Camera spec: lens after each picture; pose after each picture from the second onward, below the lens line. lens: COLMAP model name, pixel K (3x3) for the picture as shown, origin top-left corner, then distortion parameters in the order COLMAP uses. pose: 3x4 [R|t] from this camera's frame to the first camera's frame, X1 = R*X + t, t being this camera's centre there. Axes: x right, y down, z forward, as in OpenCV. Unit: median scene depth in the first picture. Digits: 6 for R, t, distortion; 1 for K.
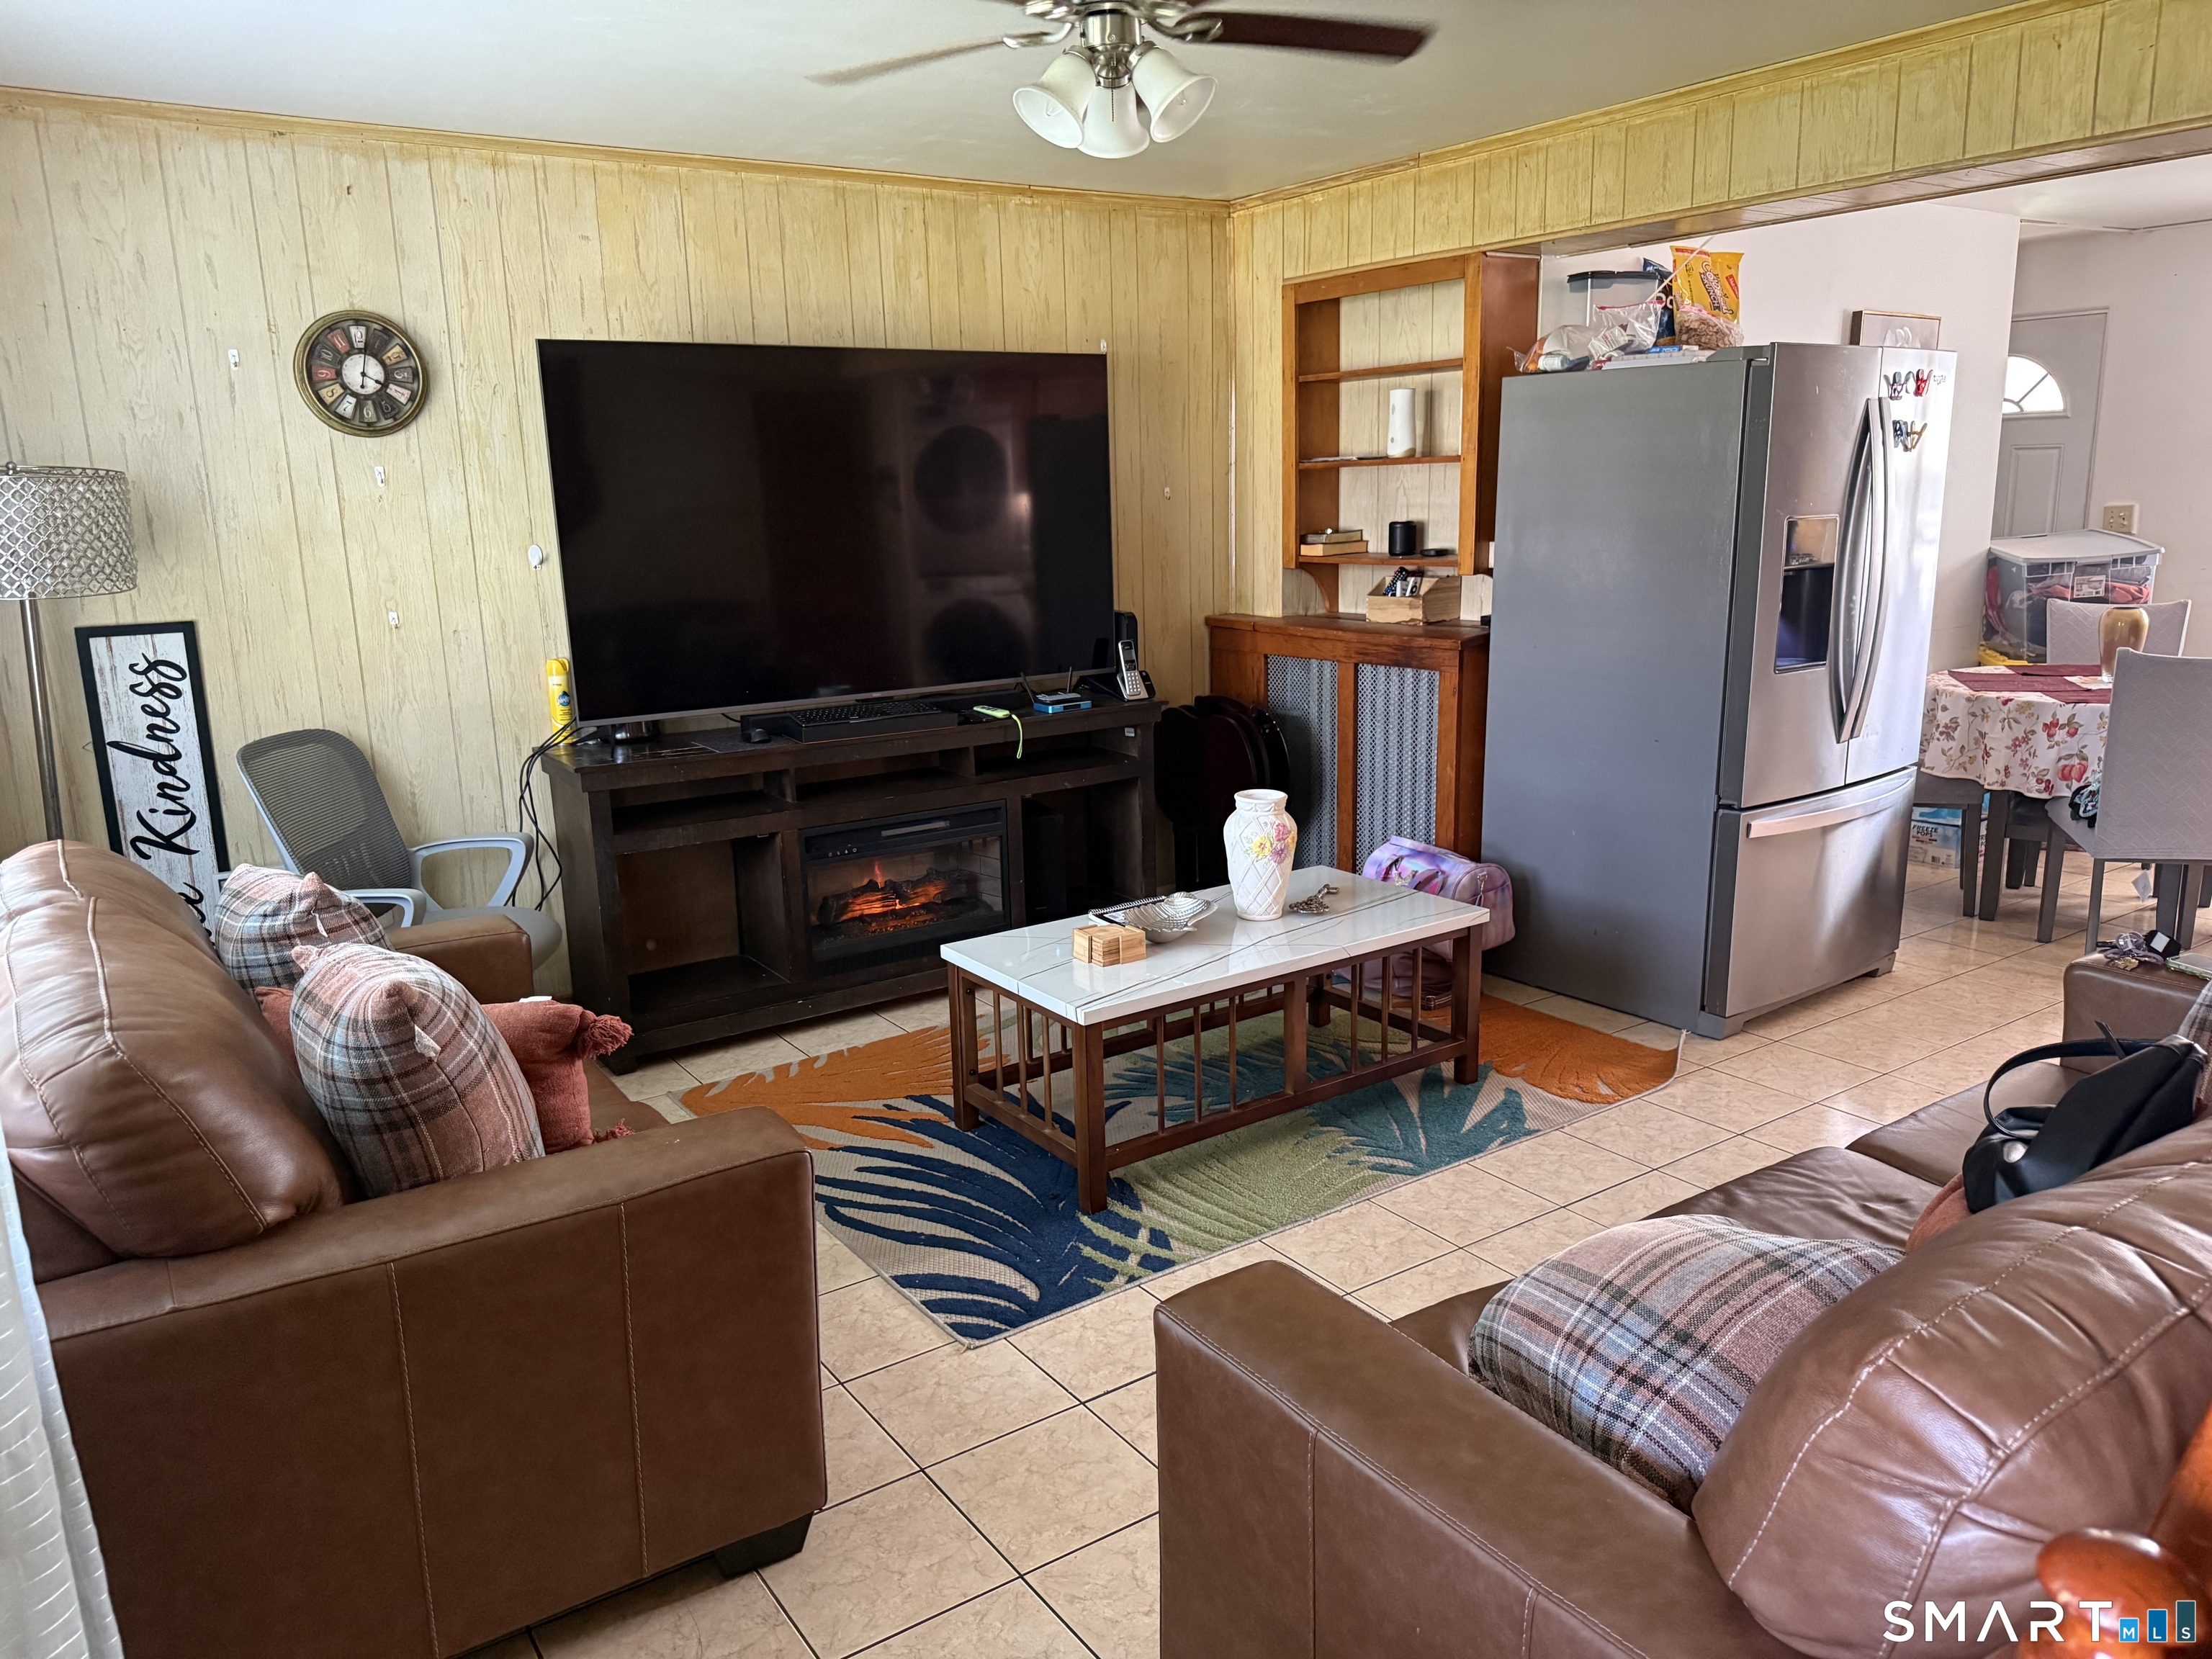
lens RADIAL K [[1589.9, 0, 1103.7], [0, 1589.9, 849.0], [0, 0, 1]] dist [-0.006815, -0.005678]
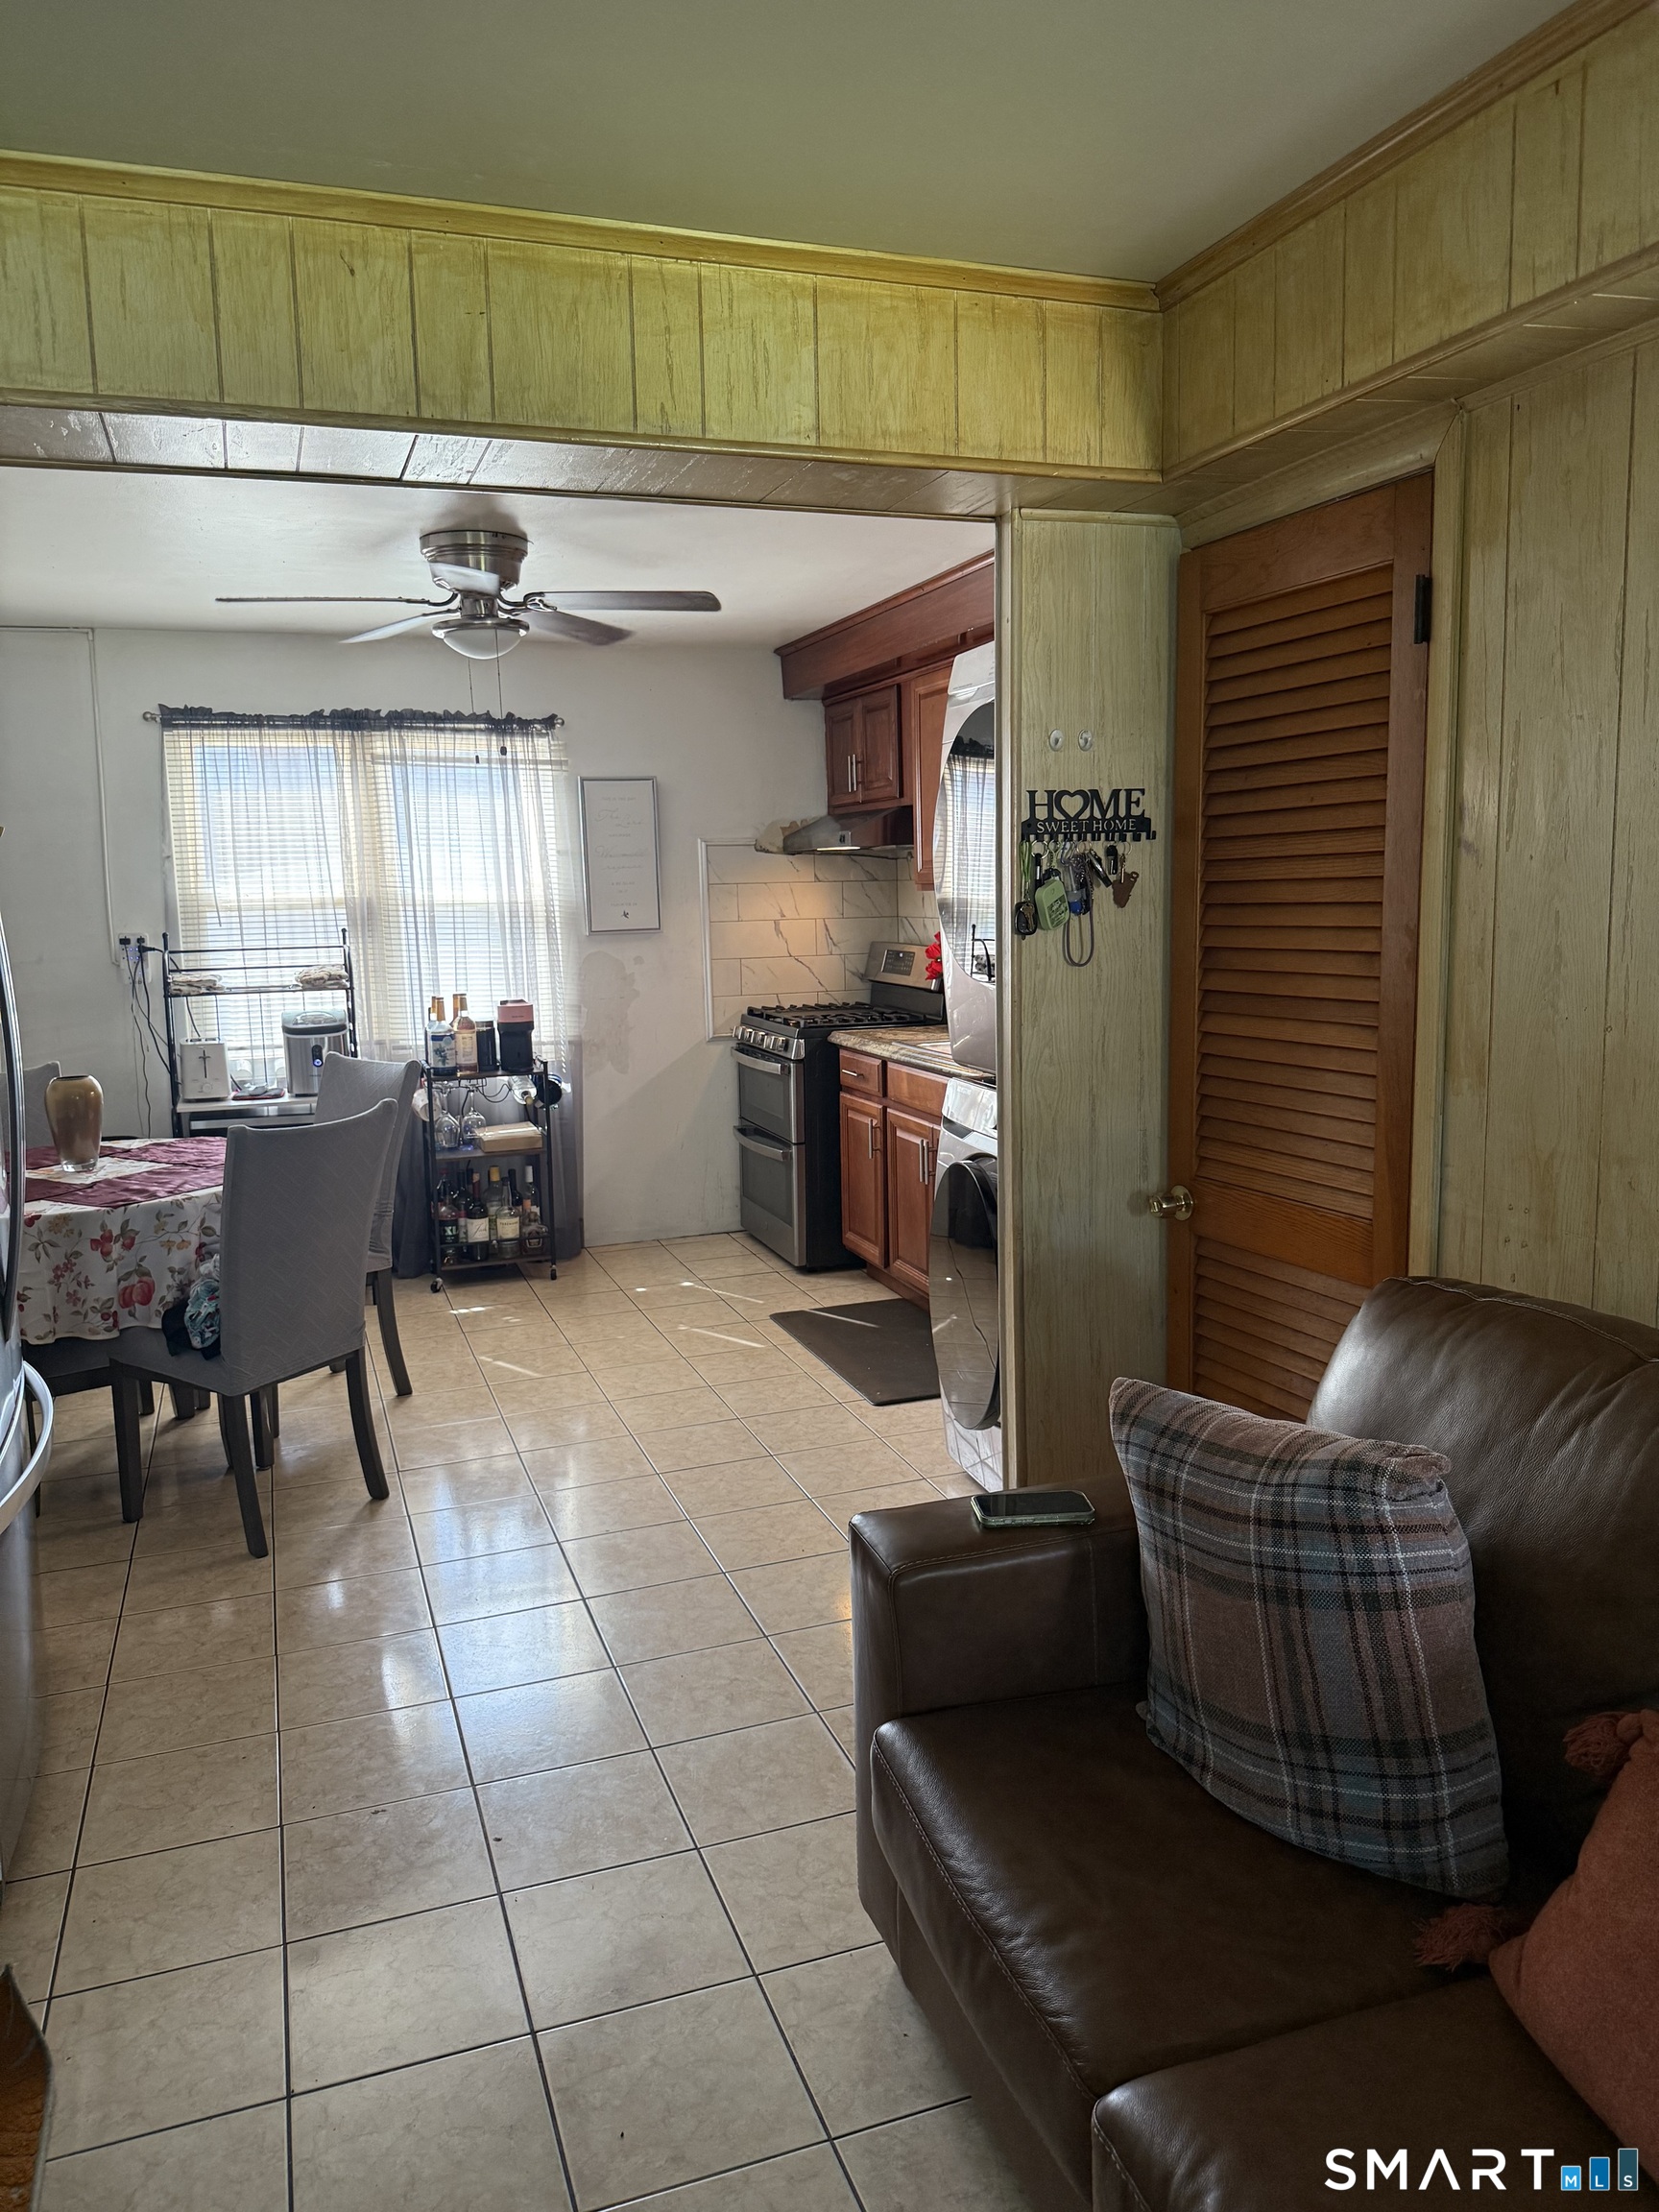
lens RADIAL K [[1589.9, 0, 835.0], [0, 1589.9, 1120.9], [0, 0, 1]] dist [-0.006815, -0.005678]
pose [[0.242394, -0.121388, 0.962554, -0.029286], [0.231428, 0.970735, 0.064141, -0.103799], [-0.942171, 0.207214, 0.263392, 0.483966]]
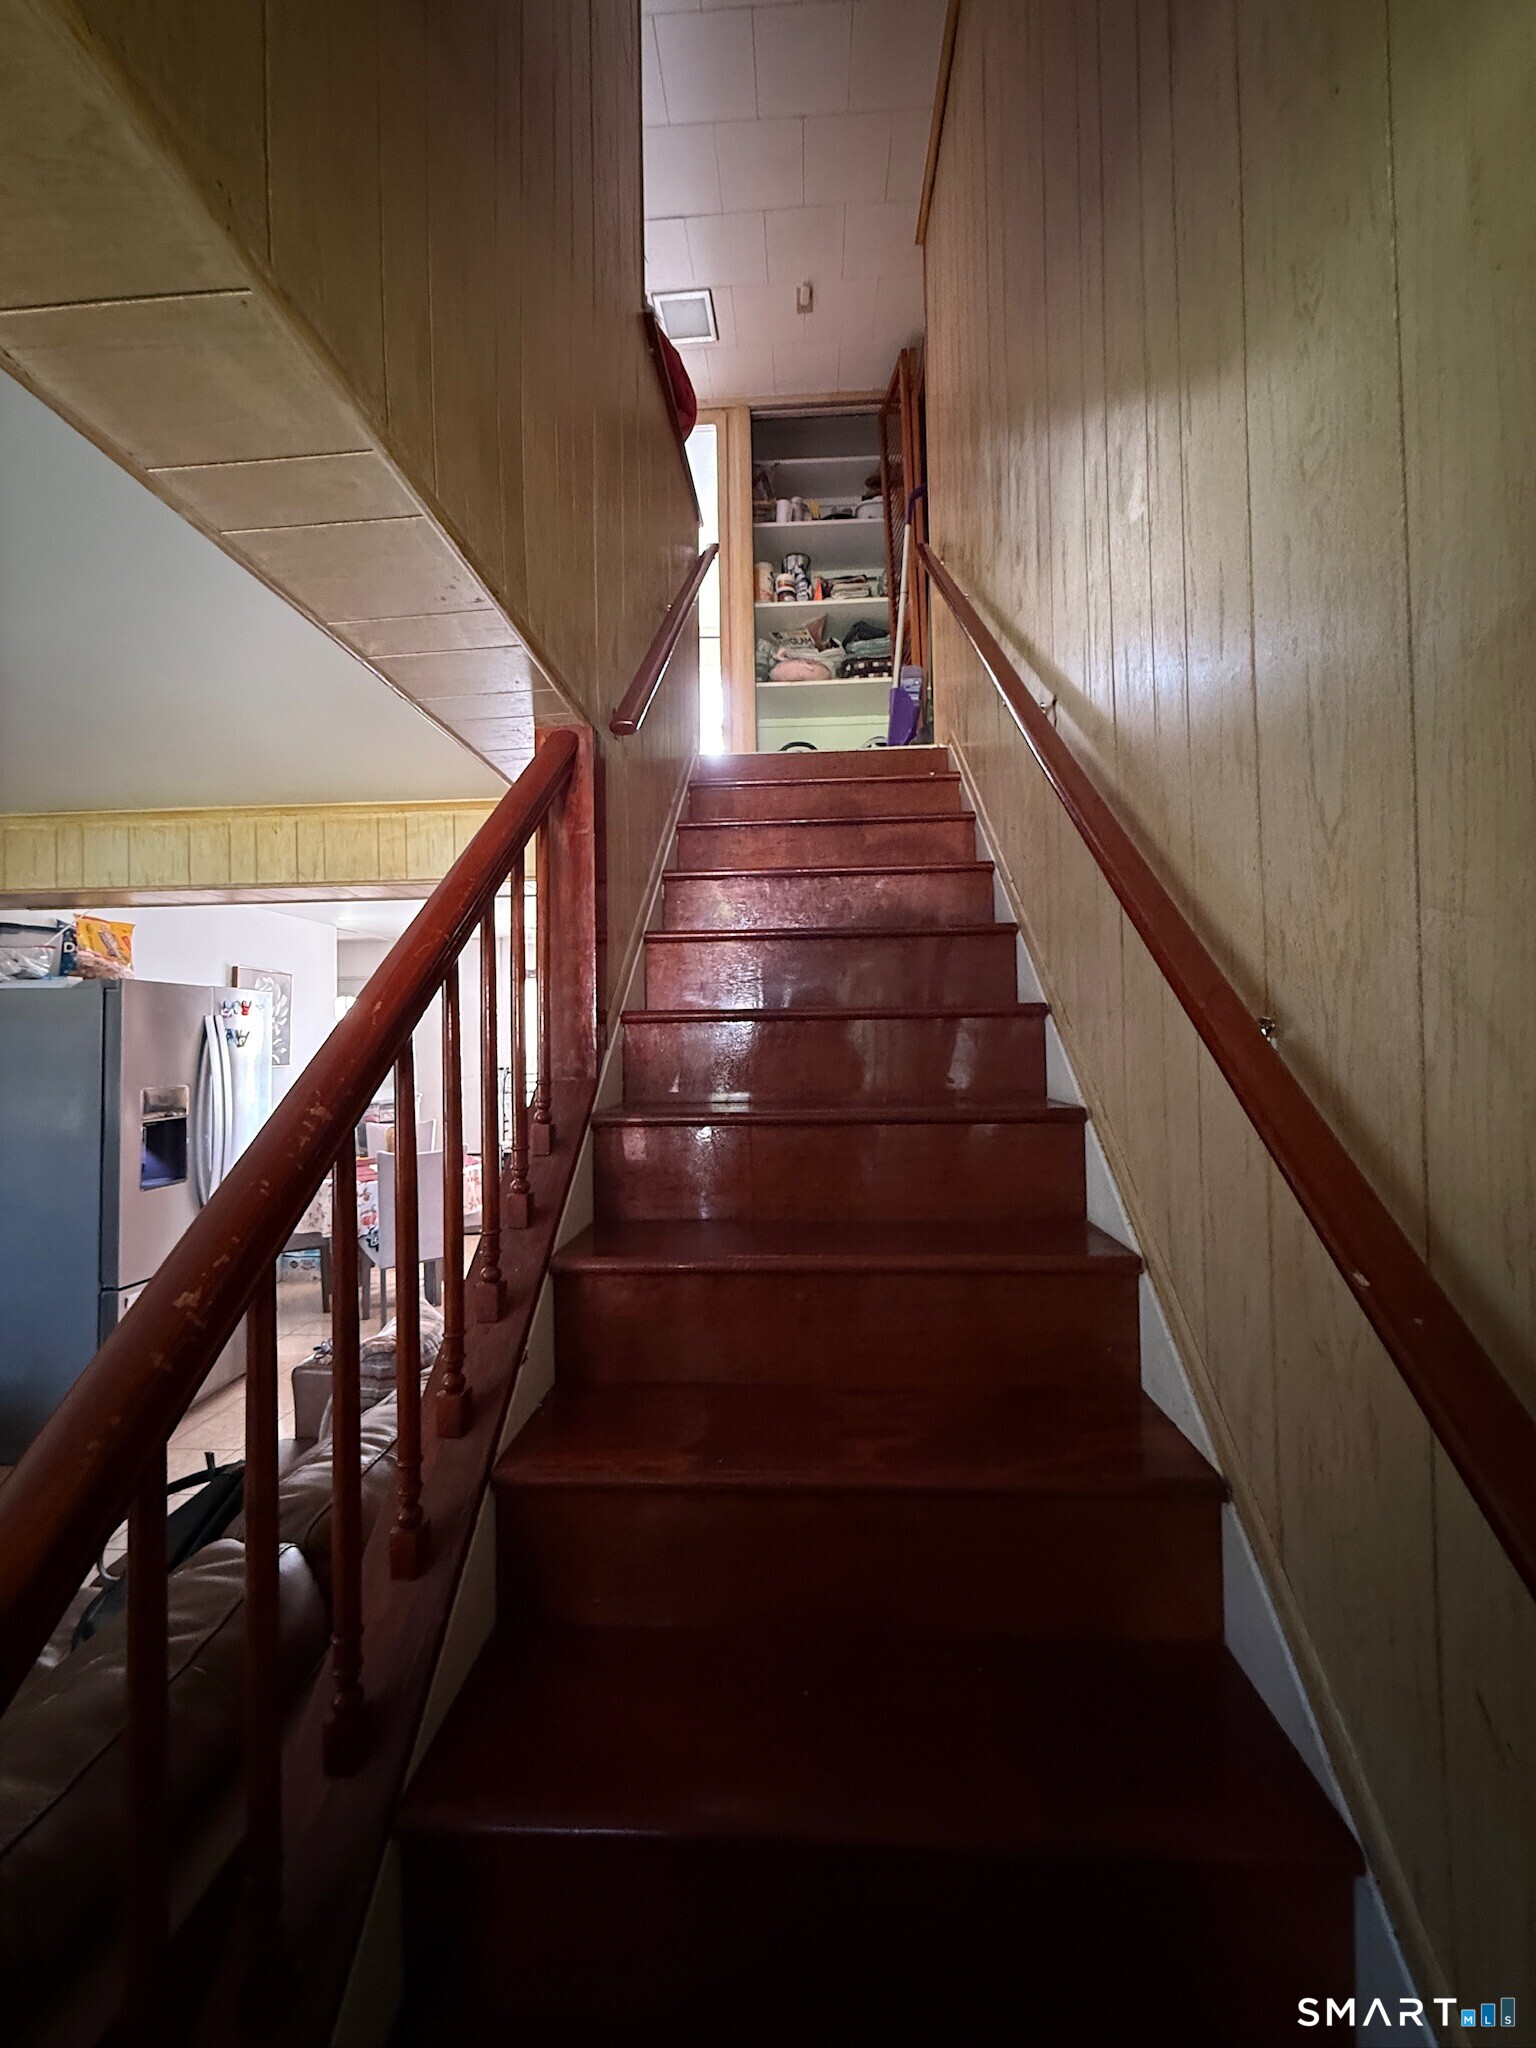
lens RADIAL K [[821.2, 0, 770.4], [0, 821.2, 1029.6], [0, 0, 1]] dist [0.001140, 0.000988]
pose [[0.611498, 0.032686, 0.790570, 0.147251], [0.171616, 0.969883, -0.172843, -0.019444], [-0.772410, 0.241368, 0.587473, 0.042796]]
